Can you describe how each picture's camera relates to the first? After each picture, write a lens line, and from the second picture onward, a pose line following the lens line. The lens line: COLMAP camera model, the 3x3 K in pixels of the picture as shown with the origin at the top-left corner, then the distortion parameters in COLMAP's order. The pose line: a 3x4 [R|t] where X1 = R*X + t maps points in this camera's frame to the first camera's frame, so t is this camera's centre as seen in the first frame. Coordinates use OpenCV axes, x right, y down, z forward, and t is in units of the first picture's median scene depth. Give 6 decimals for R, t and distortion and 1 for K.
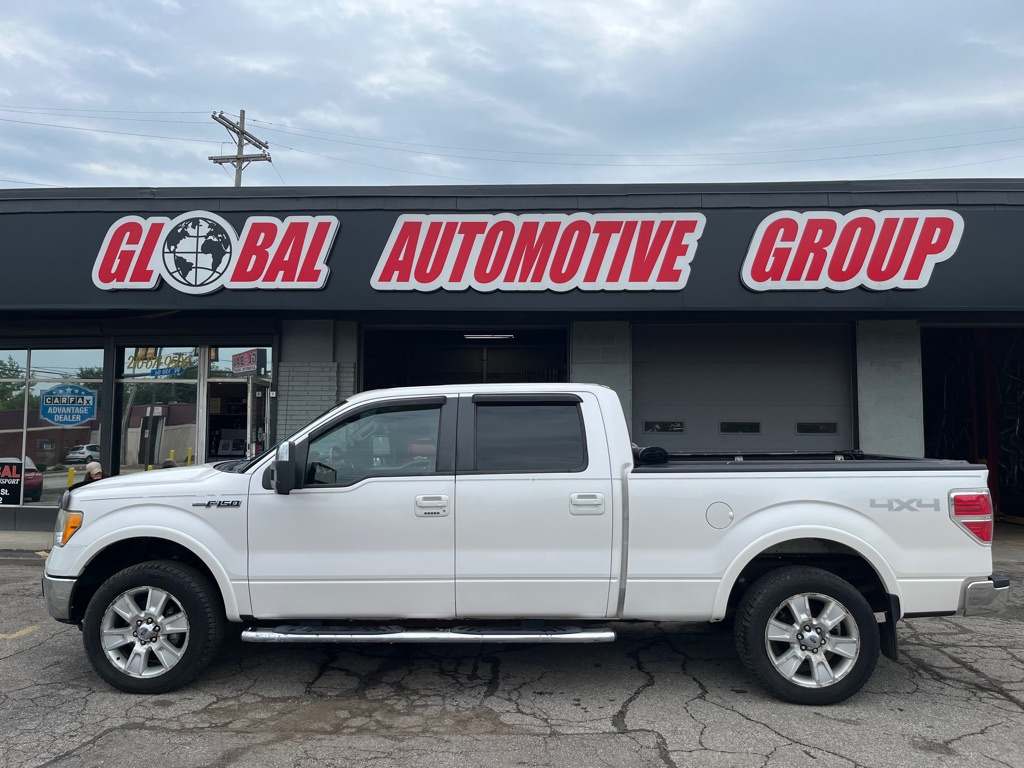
lens RADIAL K [[777.1, 0, 509.2], [0, 777.1, 388.9], [0, 0, 1]] dist [0.060057, -0.088733]
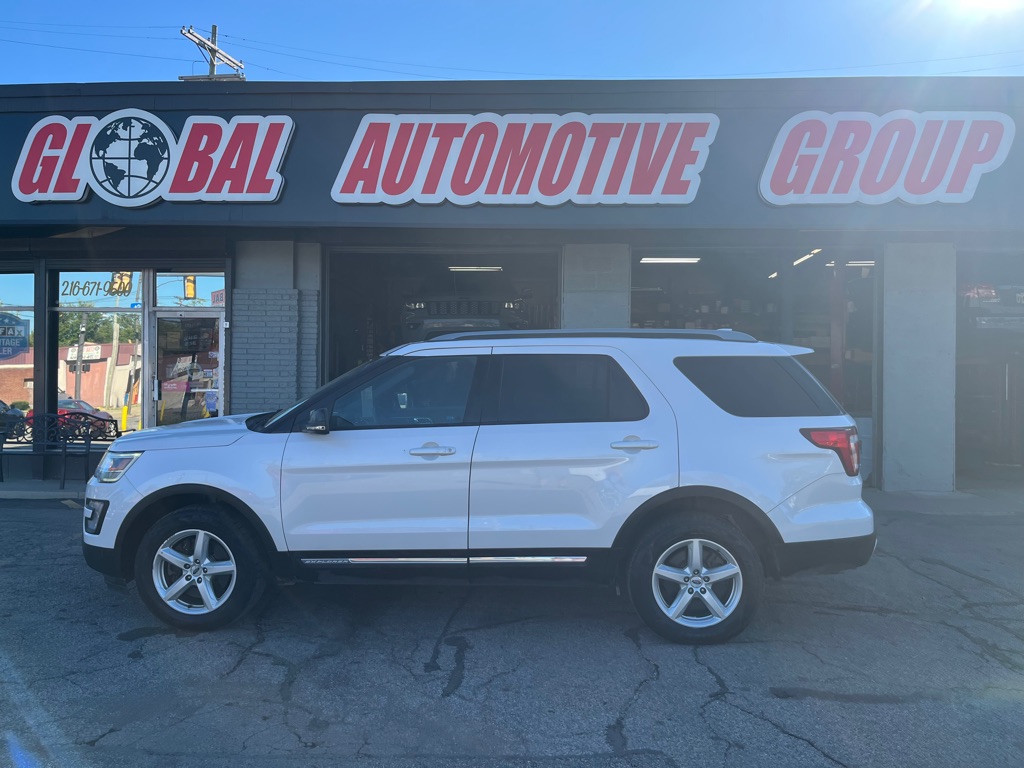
lens RADIAL K [[777.1, 0, 510.1], [0, 777.1, 385.6], [0, 0, 1]] dist [0.060057, -0.088733]
pose [[0.999956, 0.002735, 0.008966, 0.013569], [-0.003343, 0.997642, 0.068550, 0.015321], [-0.008757, -0.068577, 0.997607, 0.119670]]
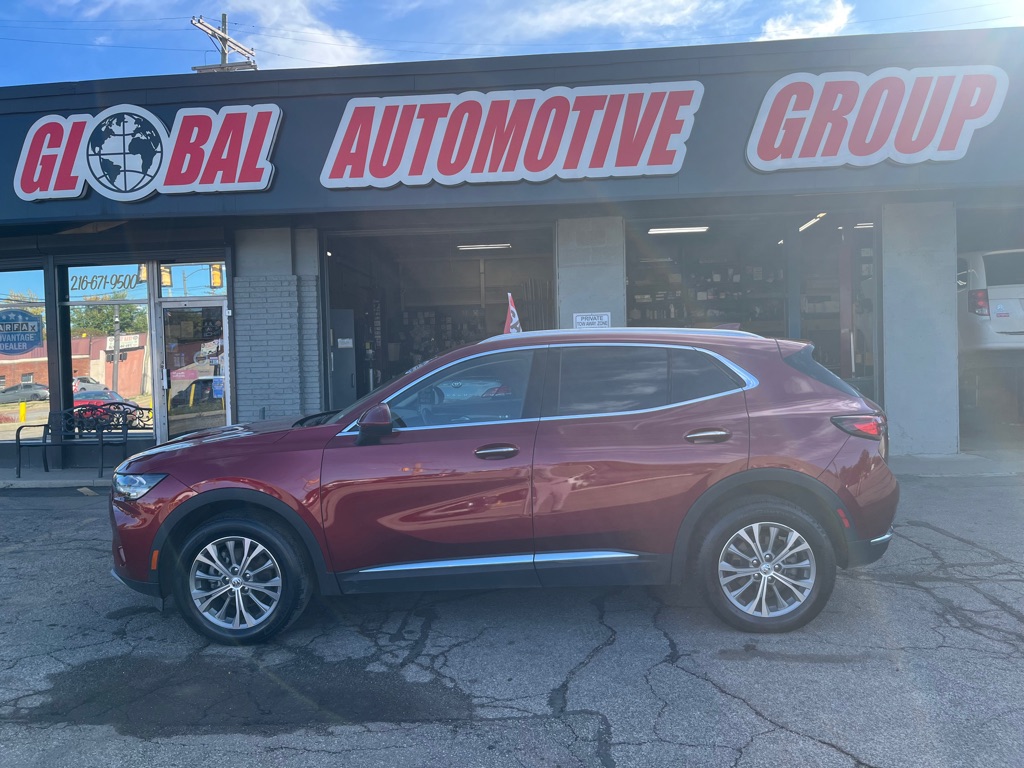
lens RADIAL K [[777.1, 0, 511.2], [0, 777.1, 384.4], [0, 0, 1]] dist [0.060057, -0.088733]
pose [[0.999000, -0.031602, -0.031617, 0.057426], [0.034521, 0.994736, 0.096482, 0.014654], [0.028402, -0.097477, 0.994832, 0.110351]]
